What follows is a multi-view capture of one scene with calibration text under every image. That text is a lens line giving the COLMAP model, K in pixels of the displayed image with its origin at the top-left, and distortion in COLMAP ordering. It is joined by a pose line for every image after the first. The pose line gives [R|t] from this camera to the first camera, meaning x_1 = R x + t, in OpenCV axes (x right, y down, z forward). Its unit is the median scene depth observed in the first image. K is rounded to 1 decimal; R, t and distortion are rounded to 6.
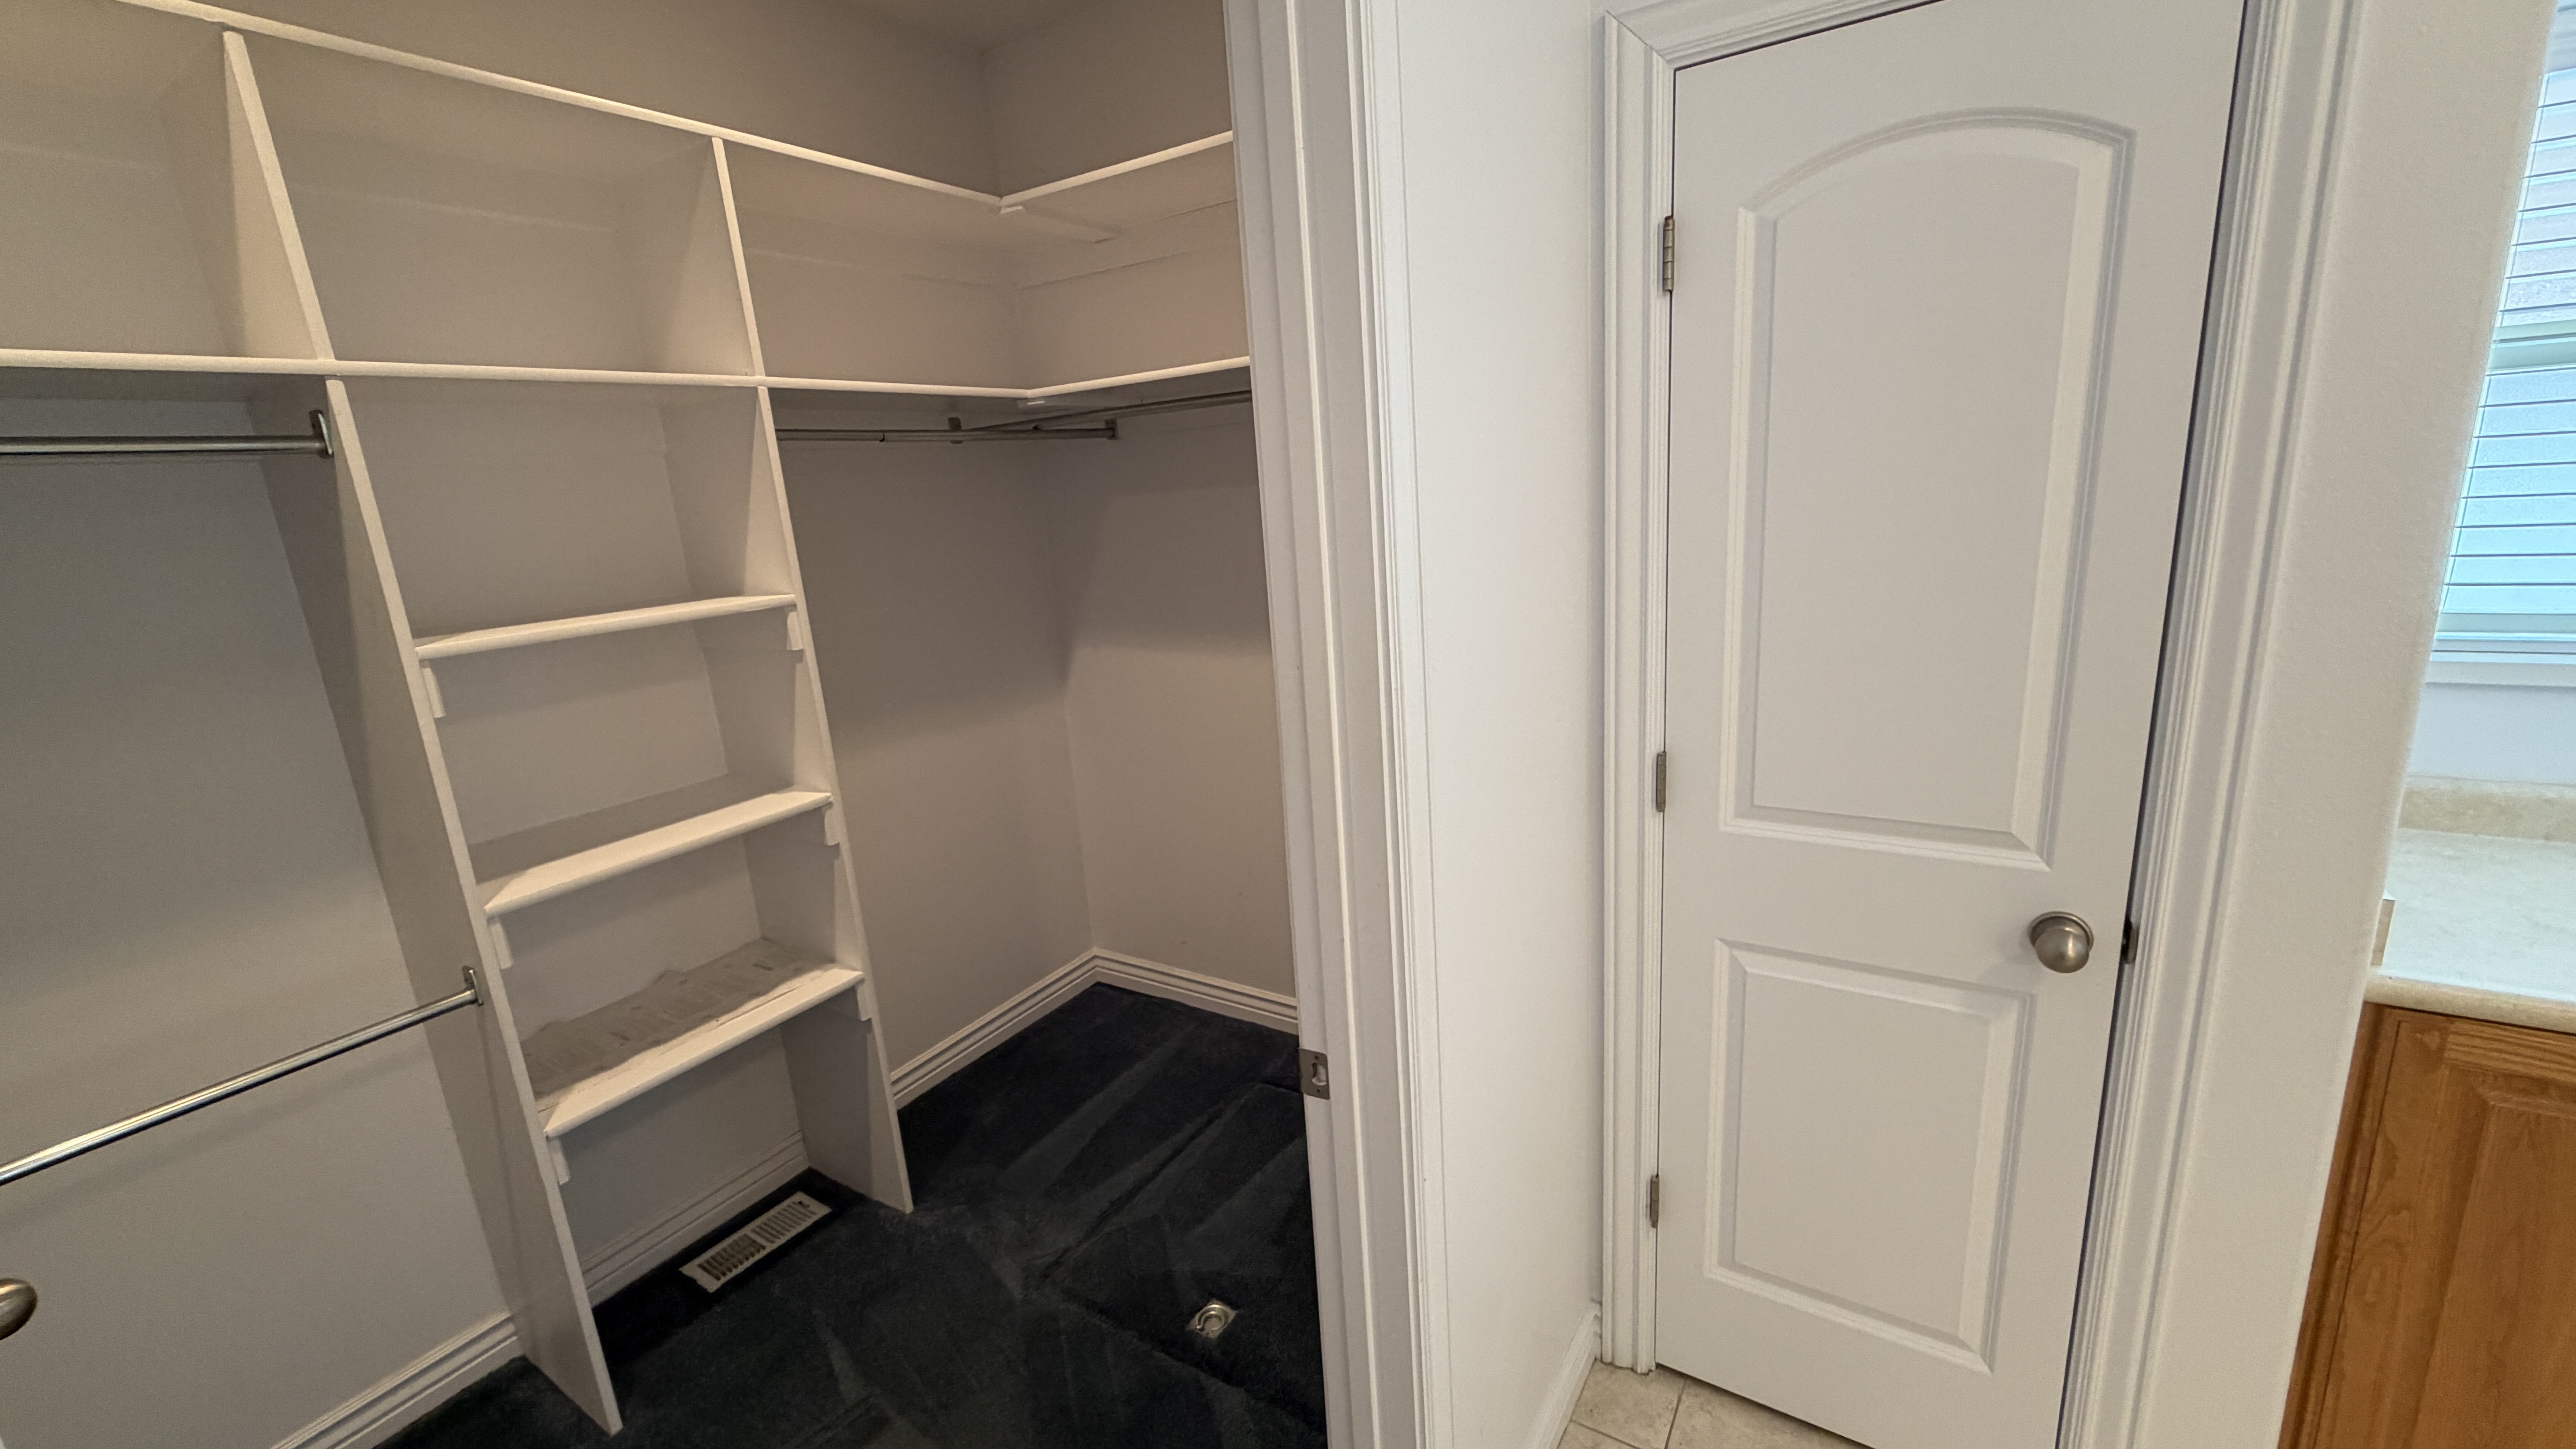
lens RADIAL K [[1028.1, 0, 1281.4], [0, 1028.1, 726.8], [0, 0, 1]] dist [-0.002786, 0.001247]
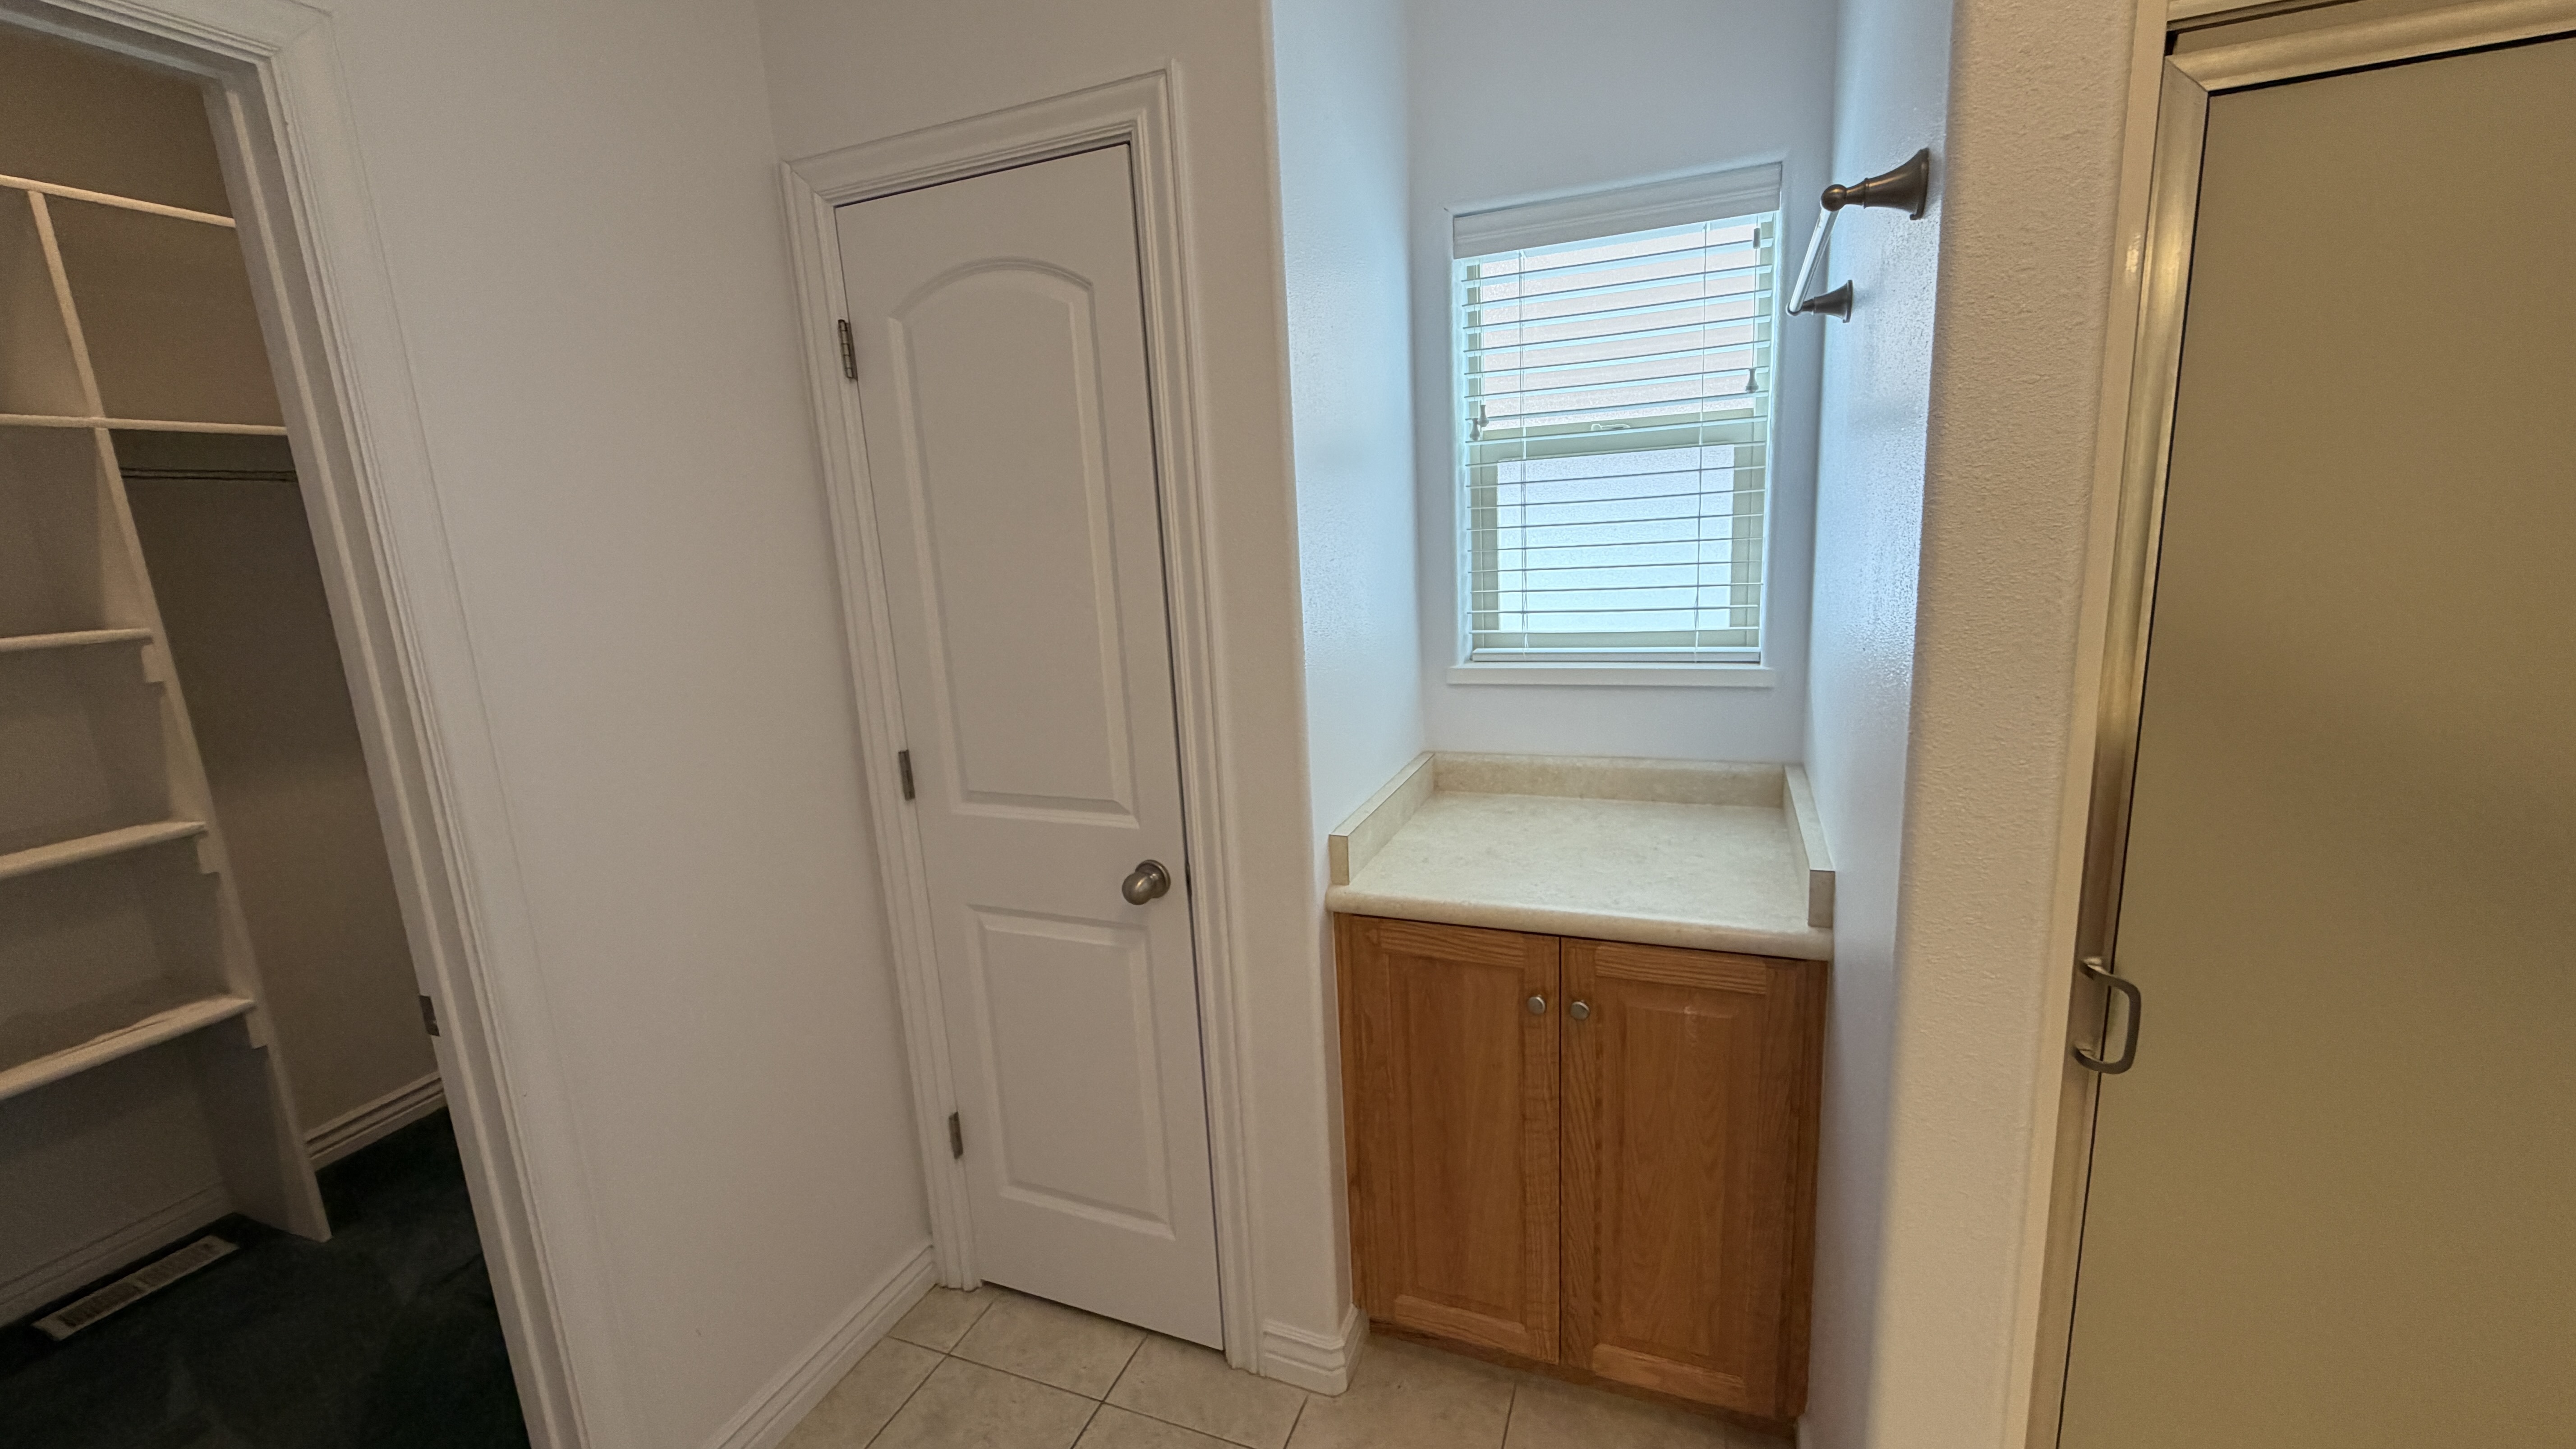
lens RADIAL K [[1028.1, 0, 1277.0], [0, 1028.1, 725.3], [0, 0, 1]] dist [-0.002786, 0.001247]
pose [[0.983109, -0.022089, 0.181683, 0.444910], [0.030007, 0.998710, -0.040951, 0.044349], [-0.180544, 0.045711, 0.982504, -0.207363]]
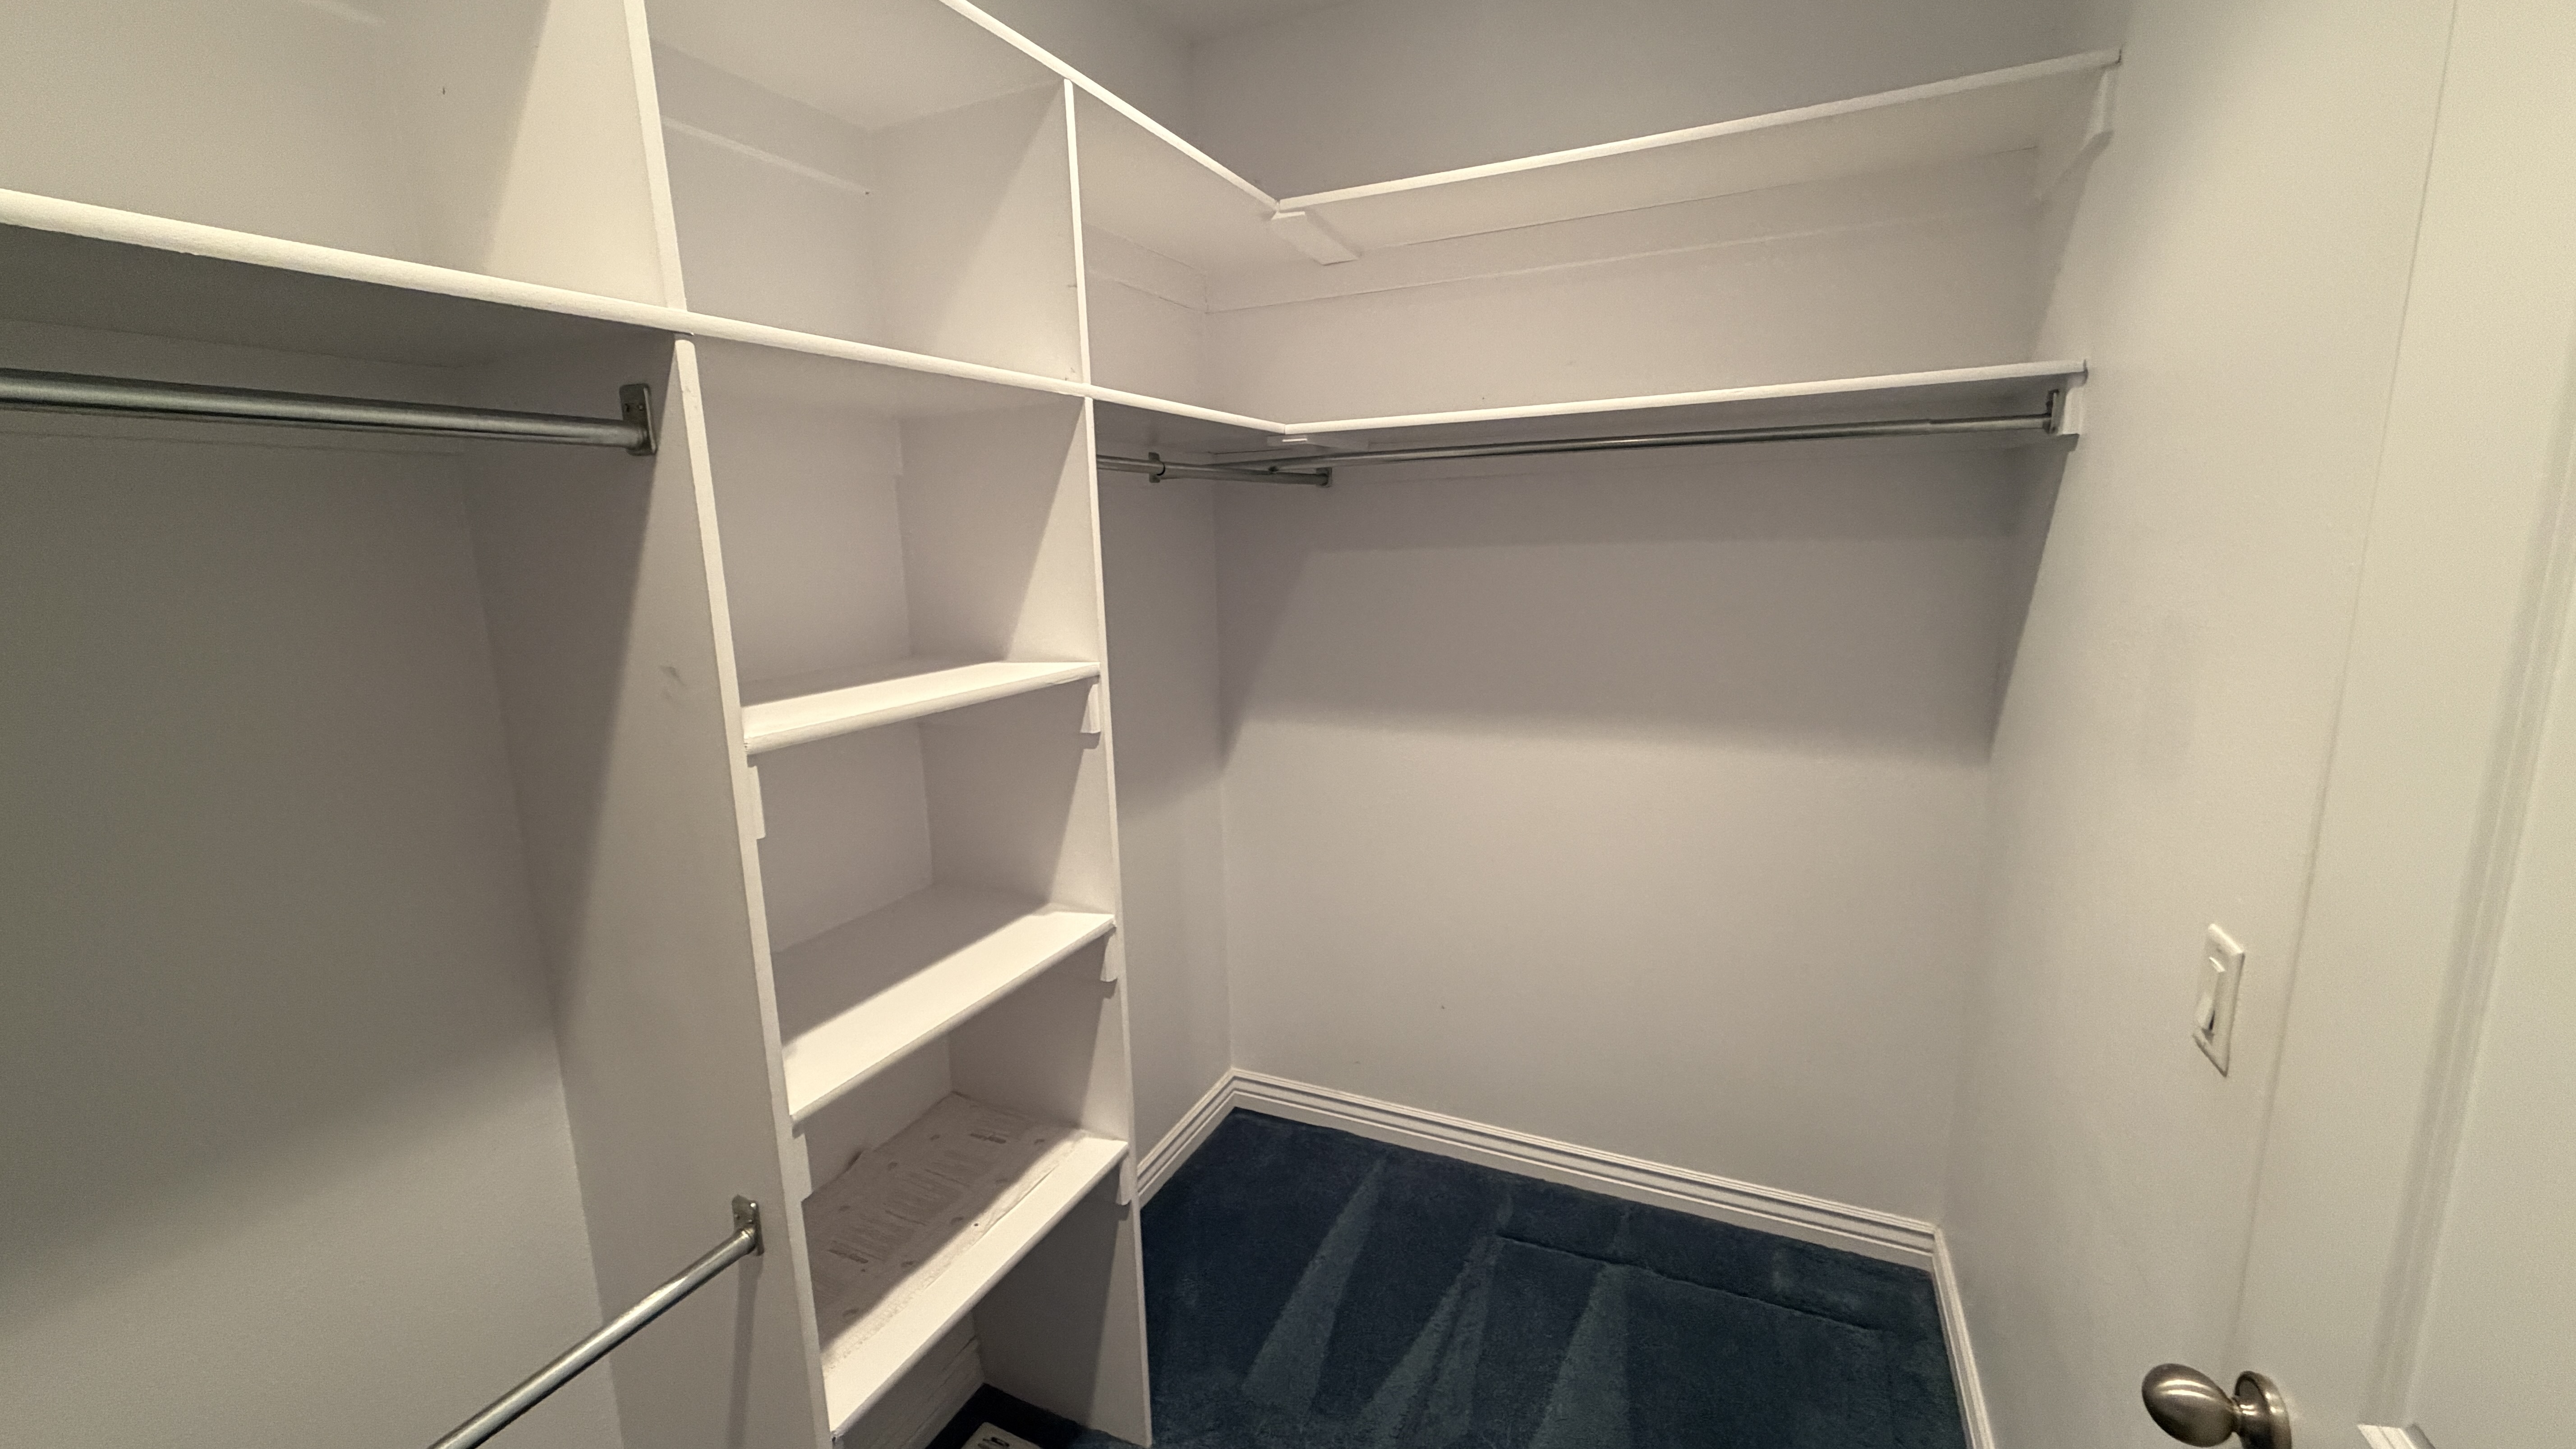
lens RADIAL K [[1028.1, 0, 1278.4], [0, 1028.1, 725.6], [0, 0, 1]] dist [-0.002786, 0.001247]
pose [[0.991419, 0.019936, 0.129190, -0.438237], [-0.012615, 0.998281, -0.057240, -0.037704], [-0.130109, 0.055119, 0.989966, 0.211930]]
